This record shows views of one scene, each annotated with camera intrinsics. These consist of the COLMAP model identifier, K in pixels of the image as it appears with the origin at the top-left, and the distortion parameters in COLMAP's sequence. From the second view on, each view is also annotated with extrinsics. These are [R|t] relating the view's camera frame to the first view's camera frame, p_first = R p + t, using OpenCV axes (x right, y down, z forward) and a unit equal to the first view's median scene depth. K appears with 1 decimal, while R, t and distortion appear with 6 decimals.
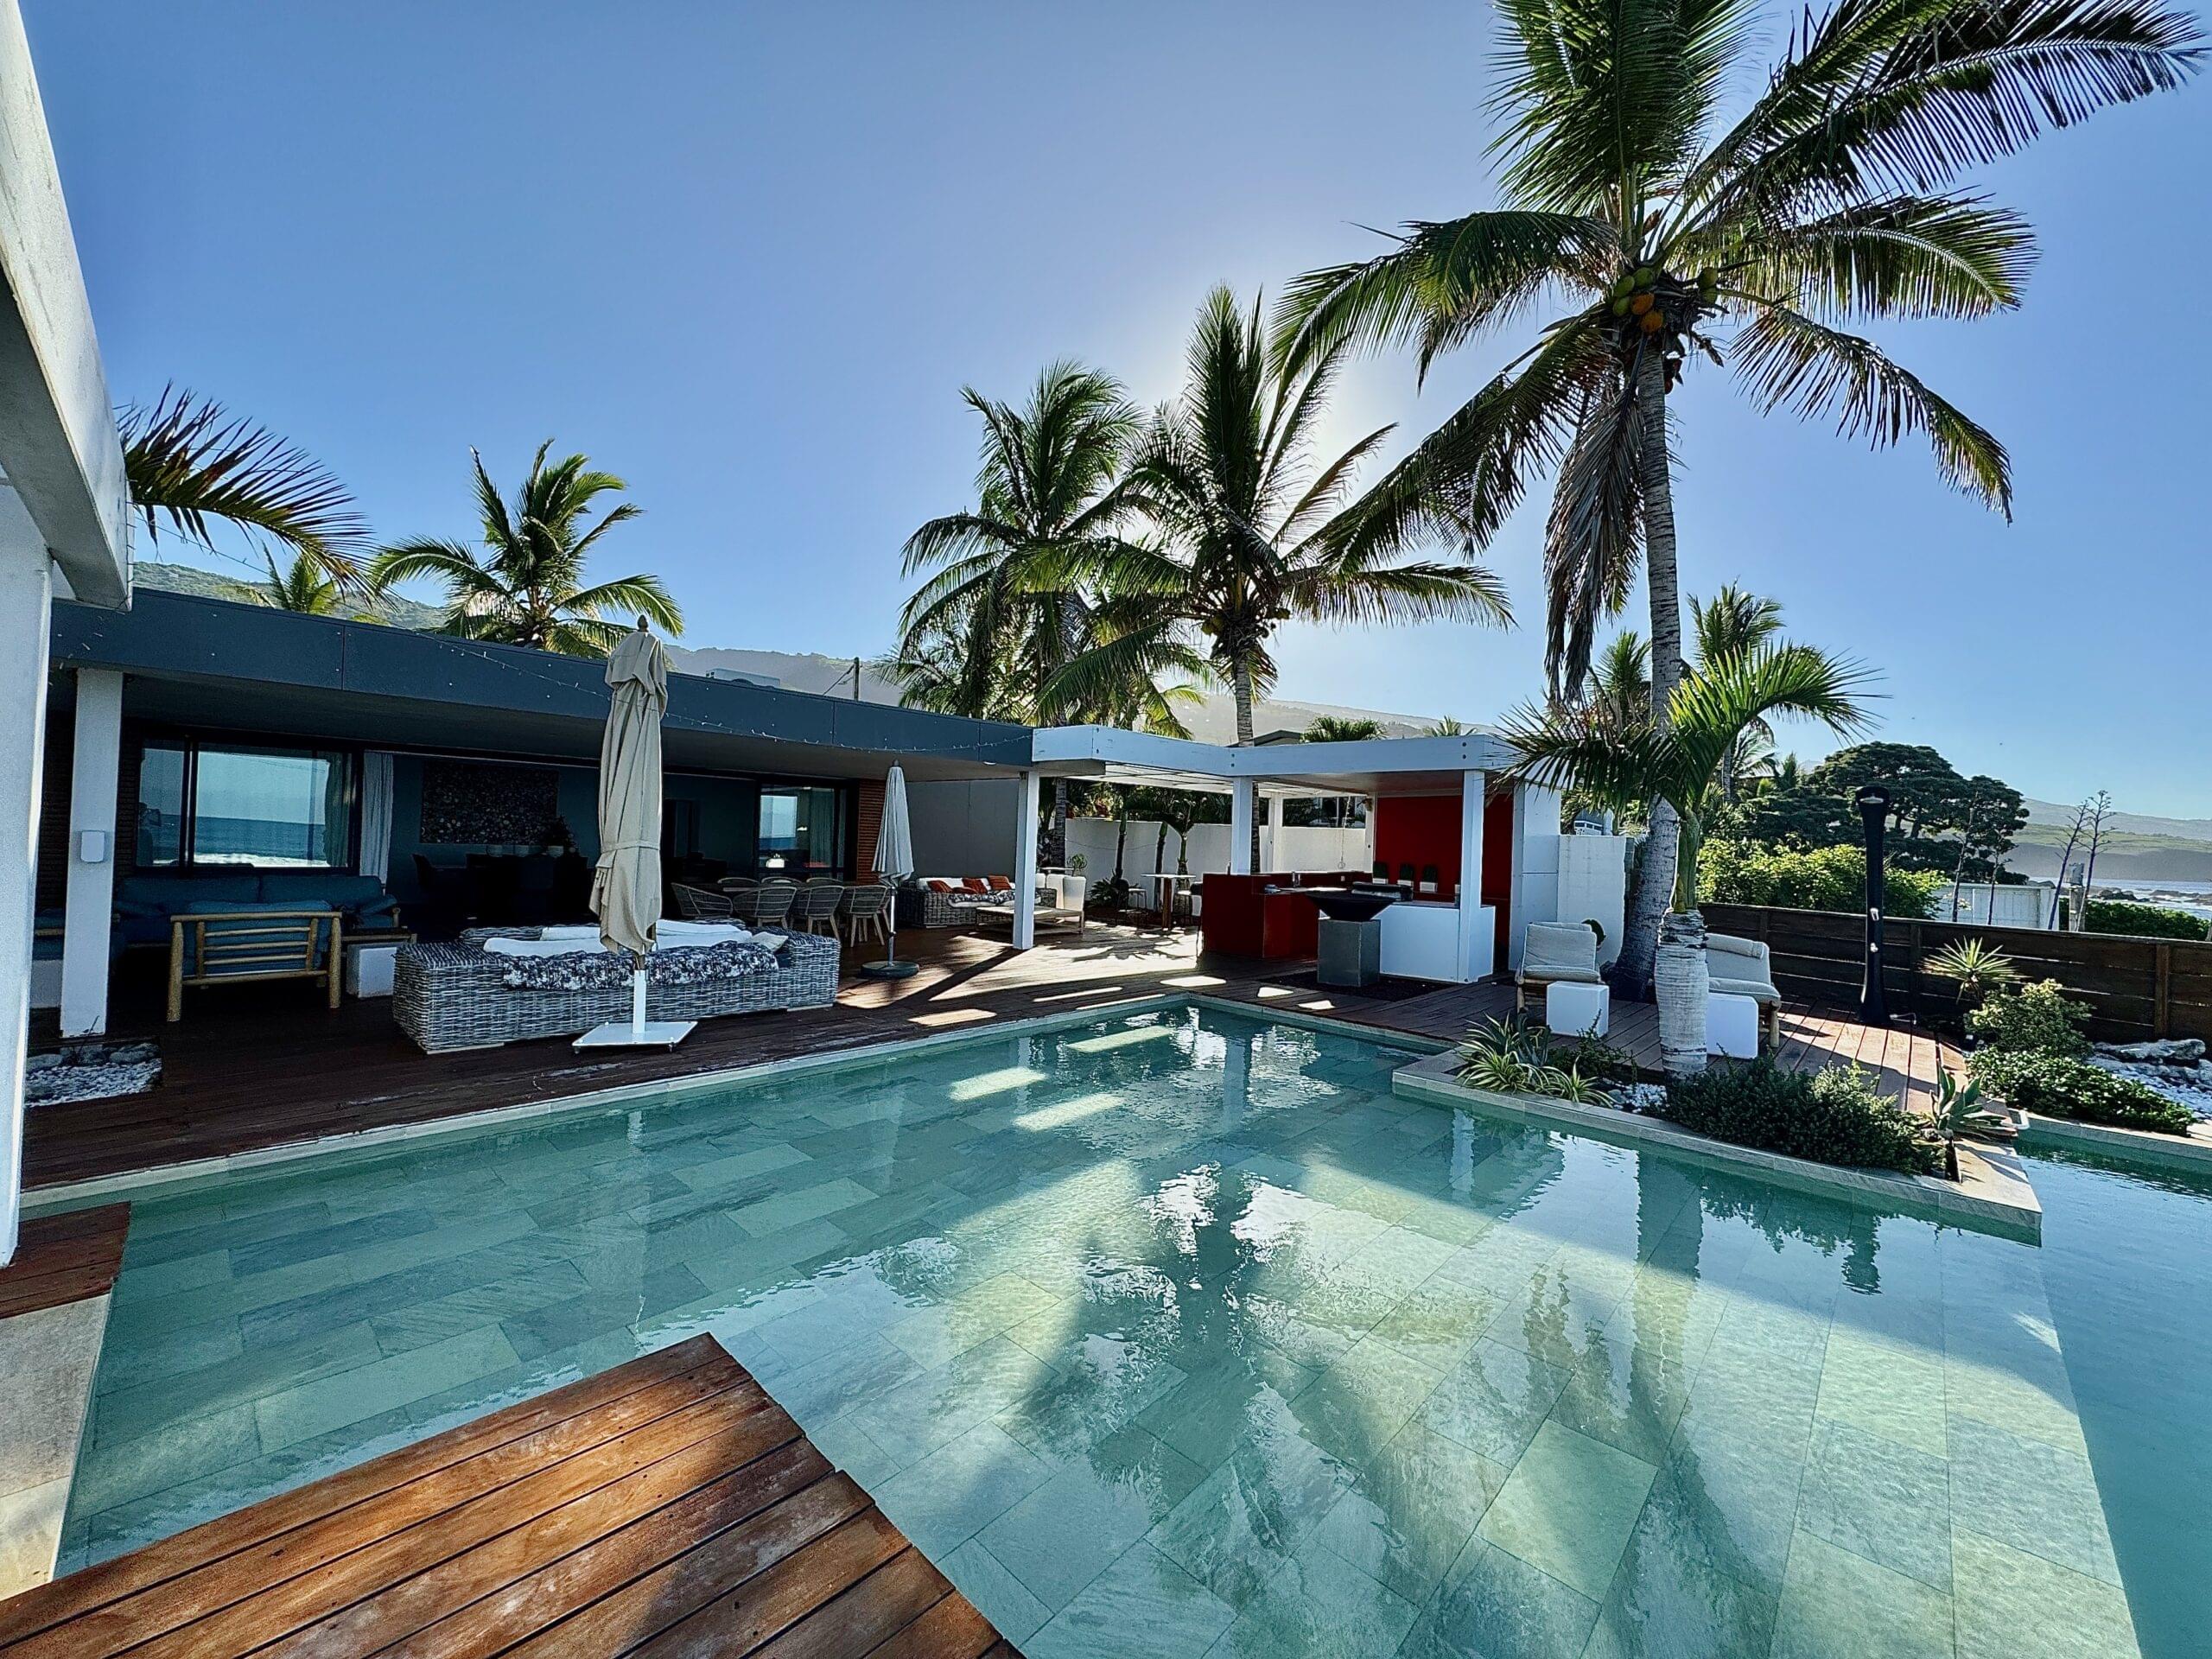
lens RADIAL K [[885.7, 0, 1112.6], [0, 885.7, 832.4], [0, 0, 1]] dist [-0.001594, 0.000339]
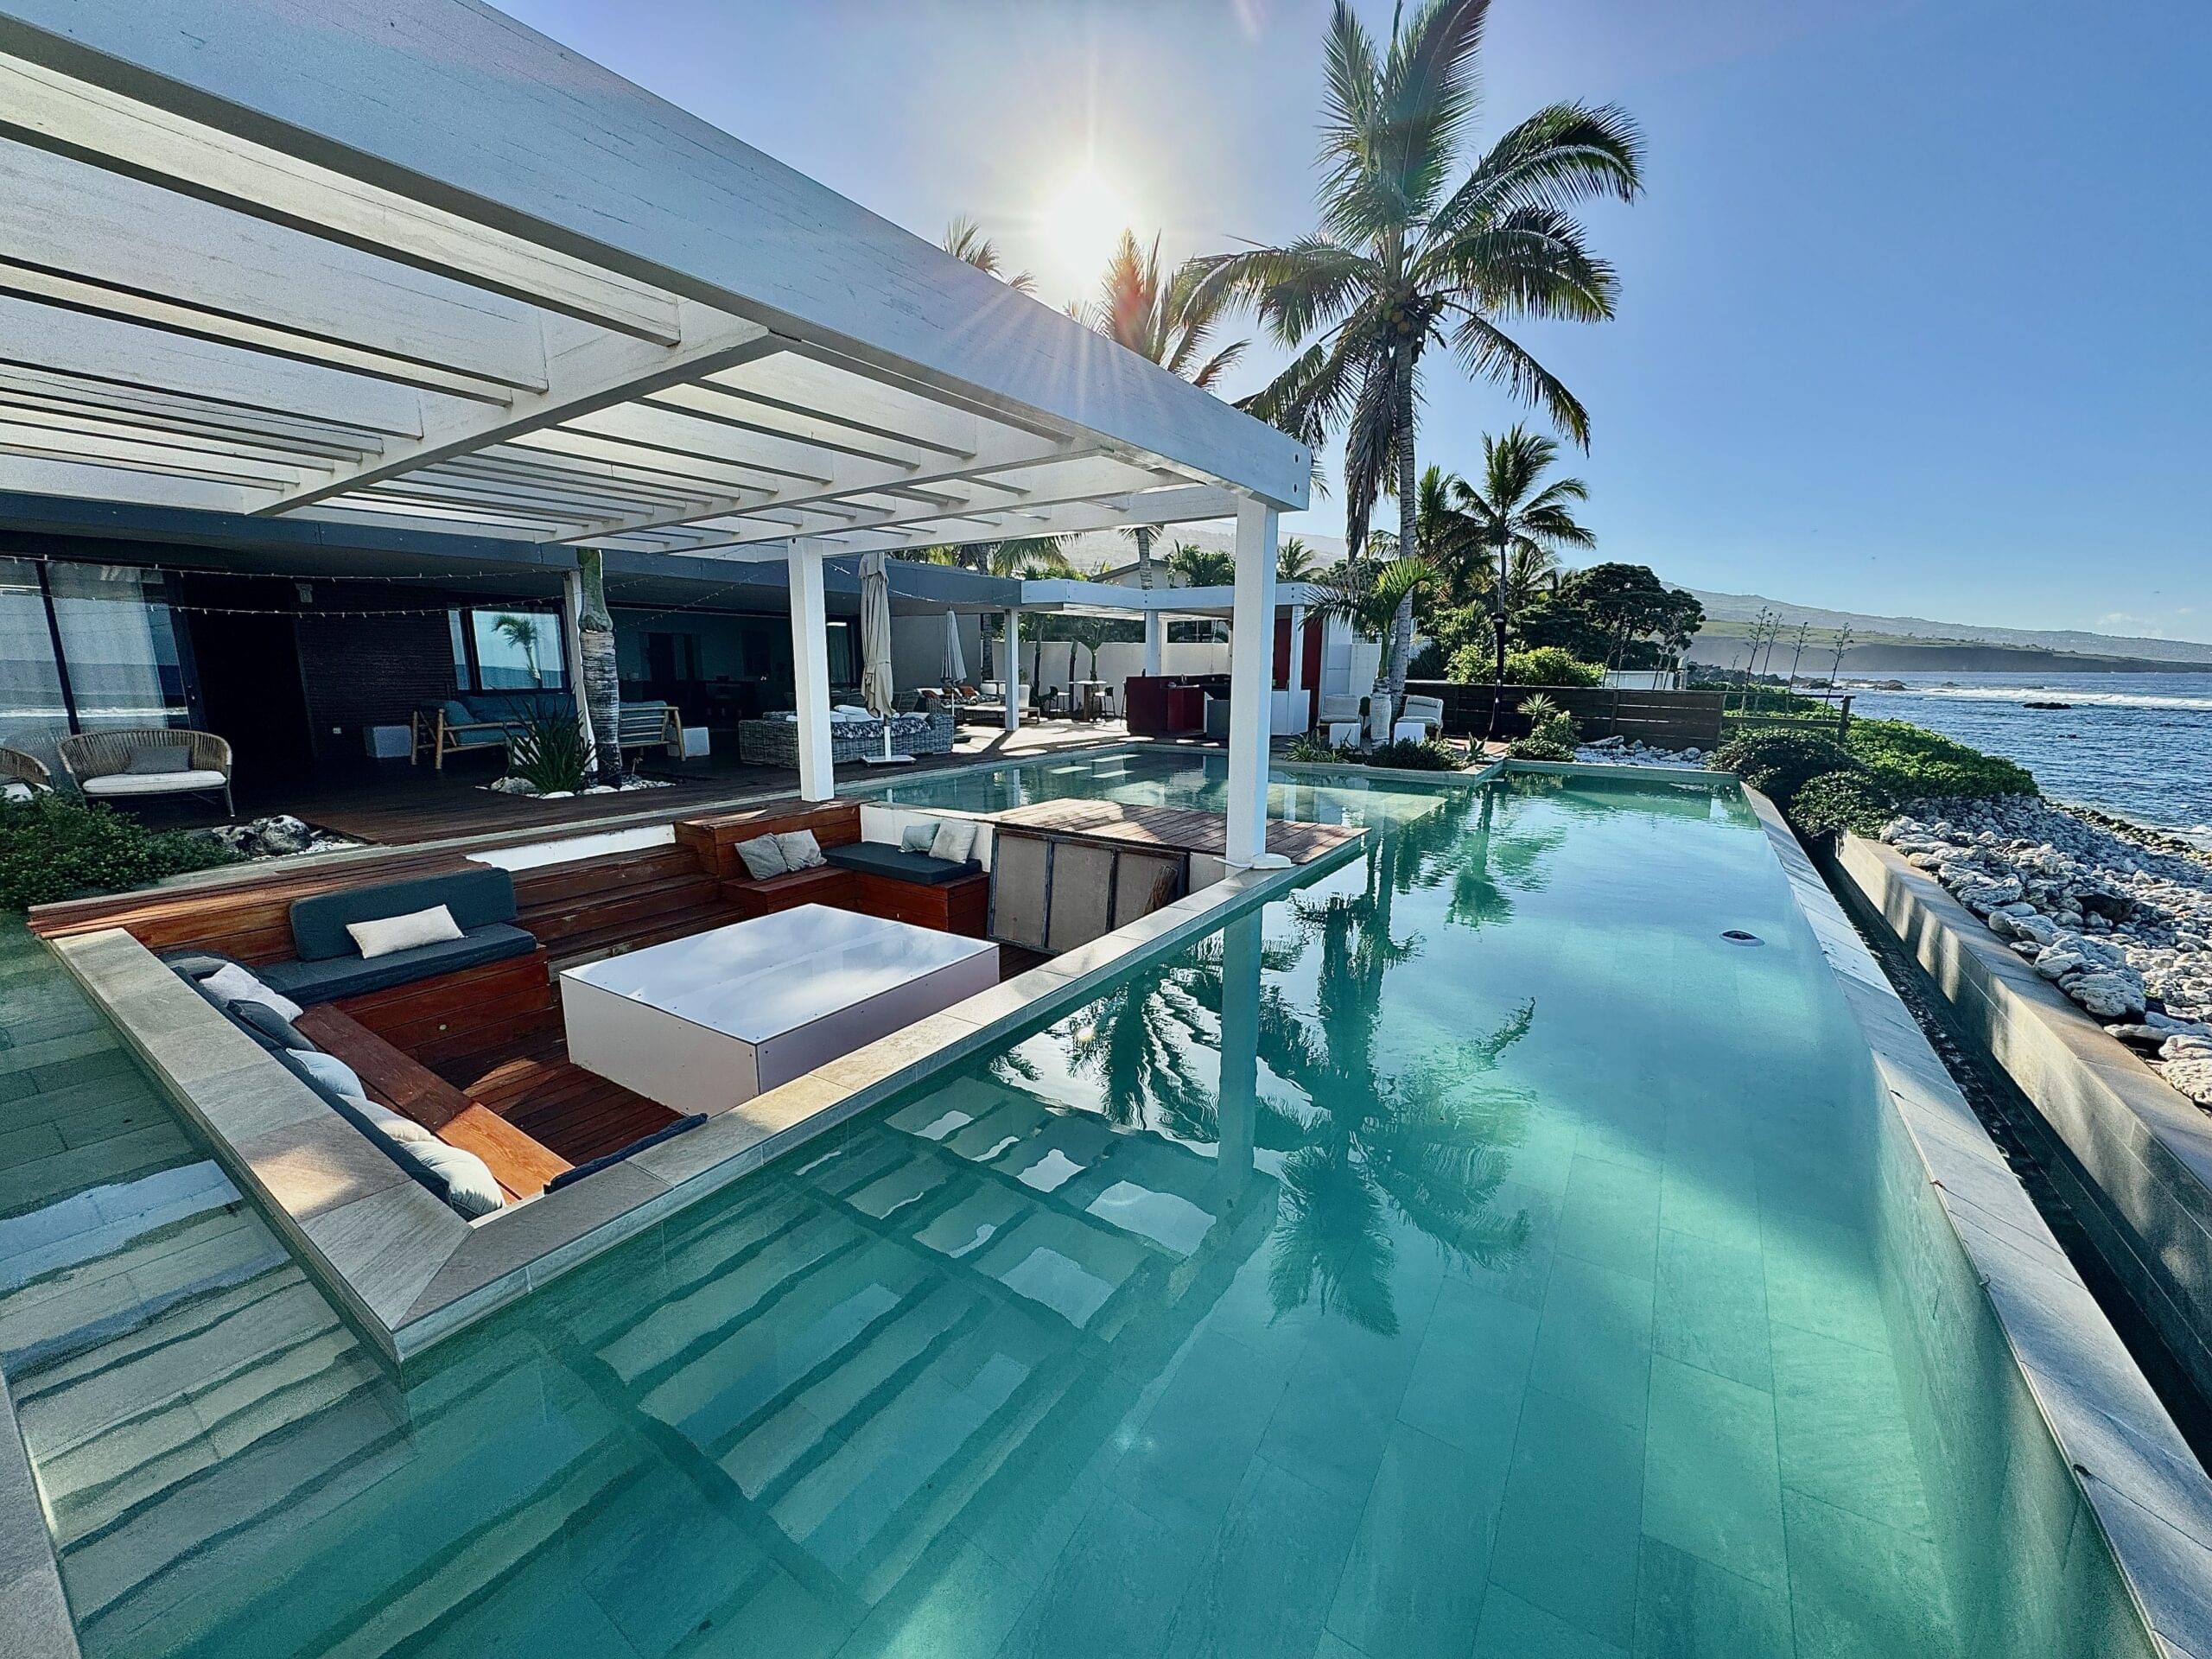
lens RADIAL K [[885.7, 0, 1110.9], [0, 885.7, 829.7], [0, 0, 1]] dist [-0.001594, 0.000339]
pose [[0.985095, -0.059405, 0.161430, -0.166184], [0.026480, 0.979658, 0.198918, 0.001353], [-0.169963, -0.191678, 0.966629, -0.450603]]
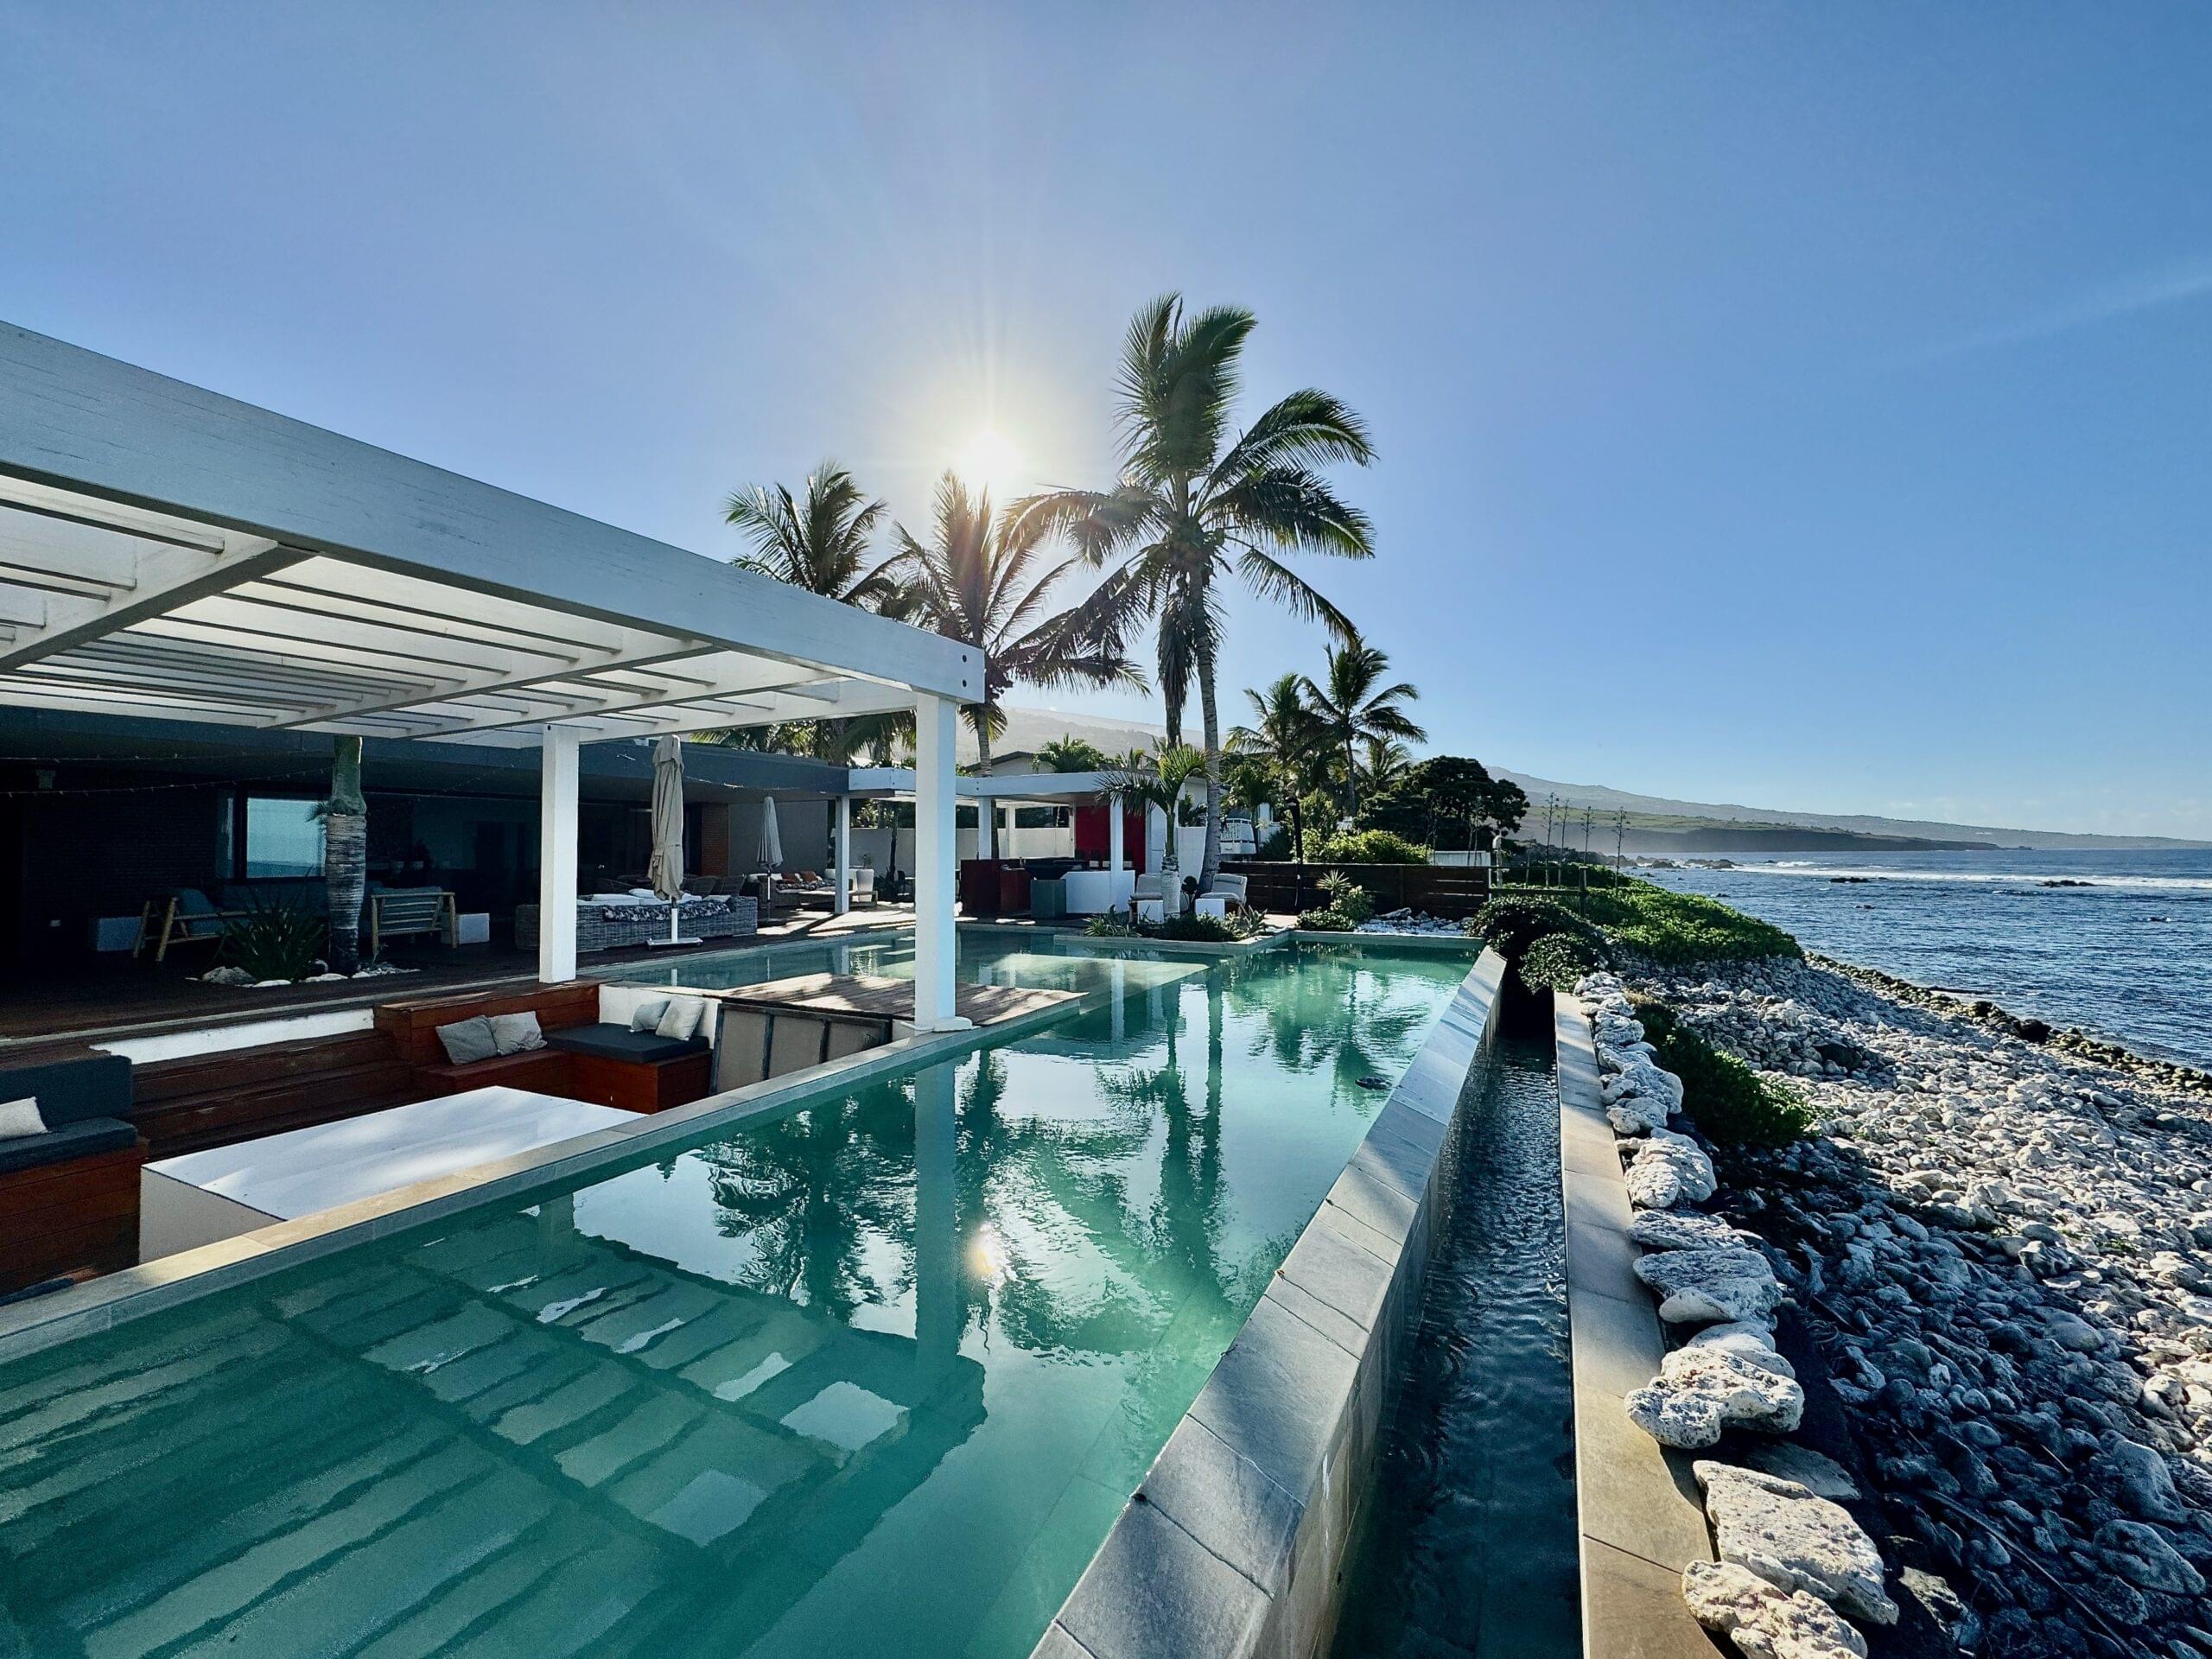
lens RADIAL K [[885.7, 0, 1112.2], [0, 885.7, 829.0], [0, 0, 1]] dist [-0.001594, 0.000339]
pose [[0.960056, -0.030674, 0.278122, -0.065137], [0.033930, 0.999400, -0.006902, 0.012058], [-0.277744, 0.016063, 0.960521, -0.502196]]
